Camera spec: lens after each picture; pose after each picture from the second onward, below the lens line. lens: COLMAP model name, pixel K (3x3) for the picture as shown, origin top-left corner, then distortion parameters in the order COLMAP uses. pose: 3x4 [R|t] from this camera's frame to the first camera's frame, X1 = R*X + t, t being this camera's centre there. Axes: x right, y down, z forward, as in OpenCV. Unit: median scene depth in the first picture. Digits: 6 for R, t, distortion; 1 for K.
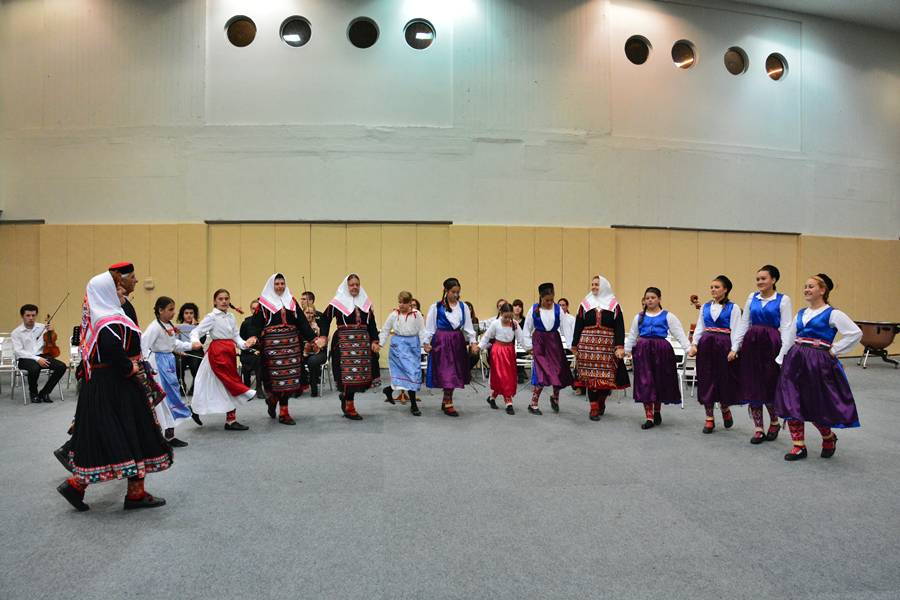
lens RADIAL K [[697.6, 0, 452.3], [0, 697.6, 303.9], [0, 0, 1]] dist [-0.149517, 0.113168]
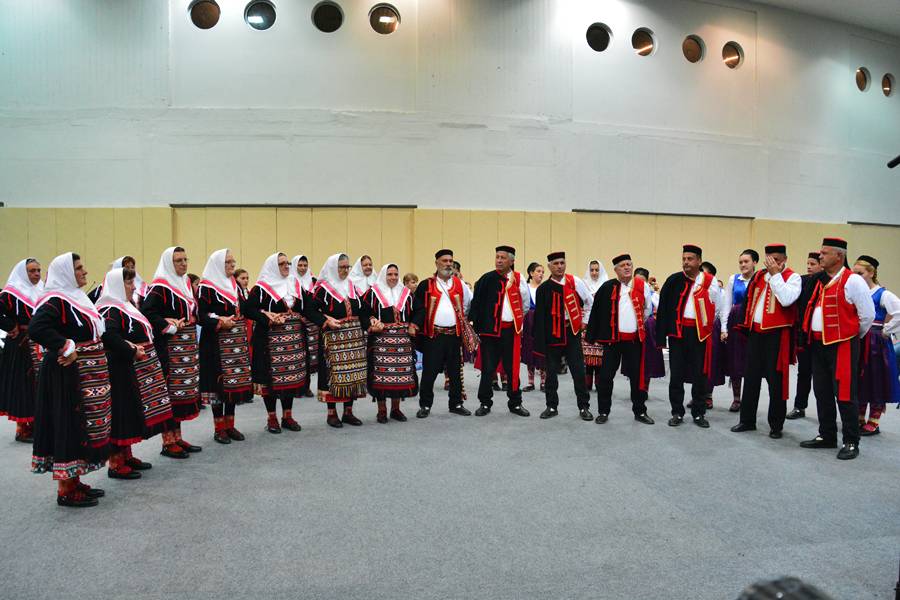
lens RADIAL K [[702.6, 0, 449.9], [0, 702.6, 299.5], [0, 0, 1]] dist [-0.144638, 0.111052]
pose [[0.998469, -0.003962, 0.055172, -0.009250], [0.002909, 0.999813, 0.019143, -0.000532], [-0.055237, -0.018953, 0.998293, -0.025922]]
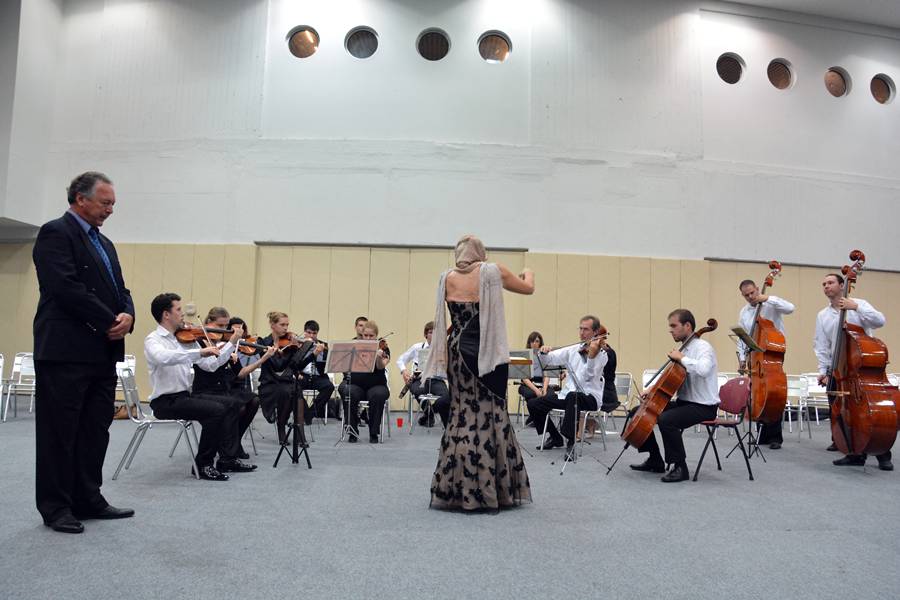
lens RADIAL K [[696.4, 0, 453.1], [0, 696.4, 304.7], [0, 0, 1]] dist [-0.155097, 0.119059]
pose [[0.998051, 0.018811, -0.059505, -0.043275], [-0.024990, 0.994174, -0.104855, 0.051048], [0.057186, 0.106137, 0.992706, 0.119499]]
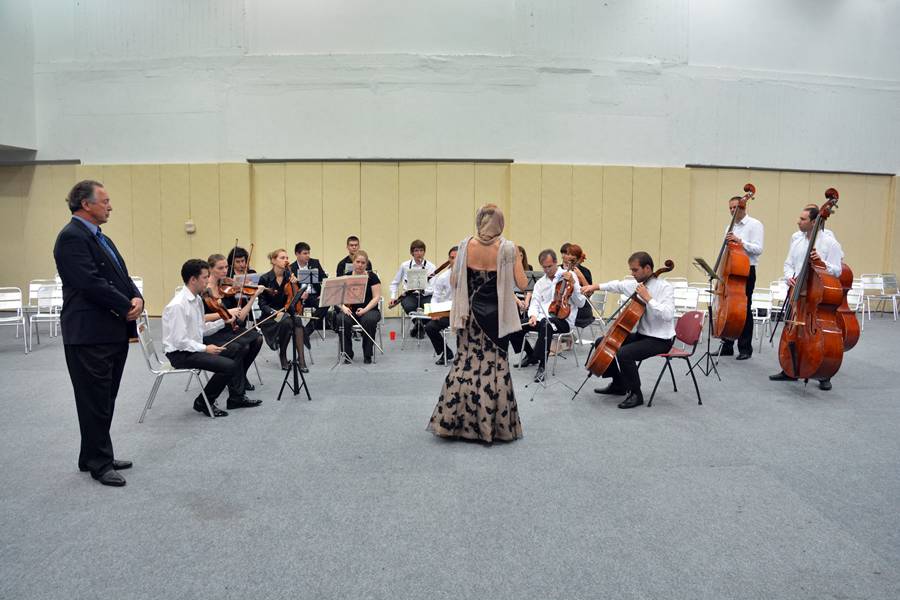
lens RADIAL K [[697.6, 0, 452.3], [0, 697.6, 303.9], [0, 0, 1]] dist [-0.149517, 0.113168]
pose [[0.998169, 0.008935, -0.059826, -0.024810], [-0.003912, 0.996495, 0.083558, -0.004270], [0.060363, -0.083171, 0.994705, 0.070063]]
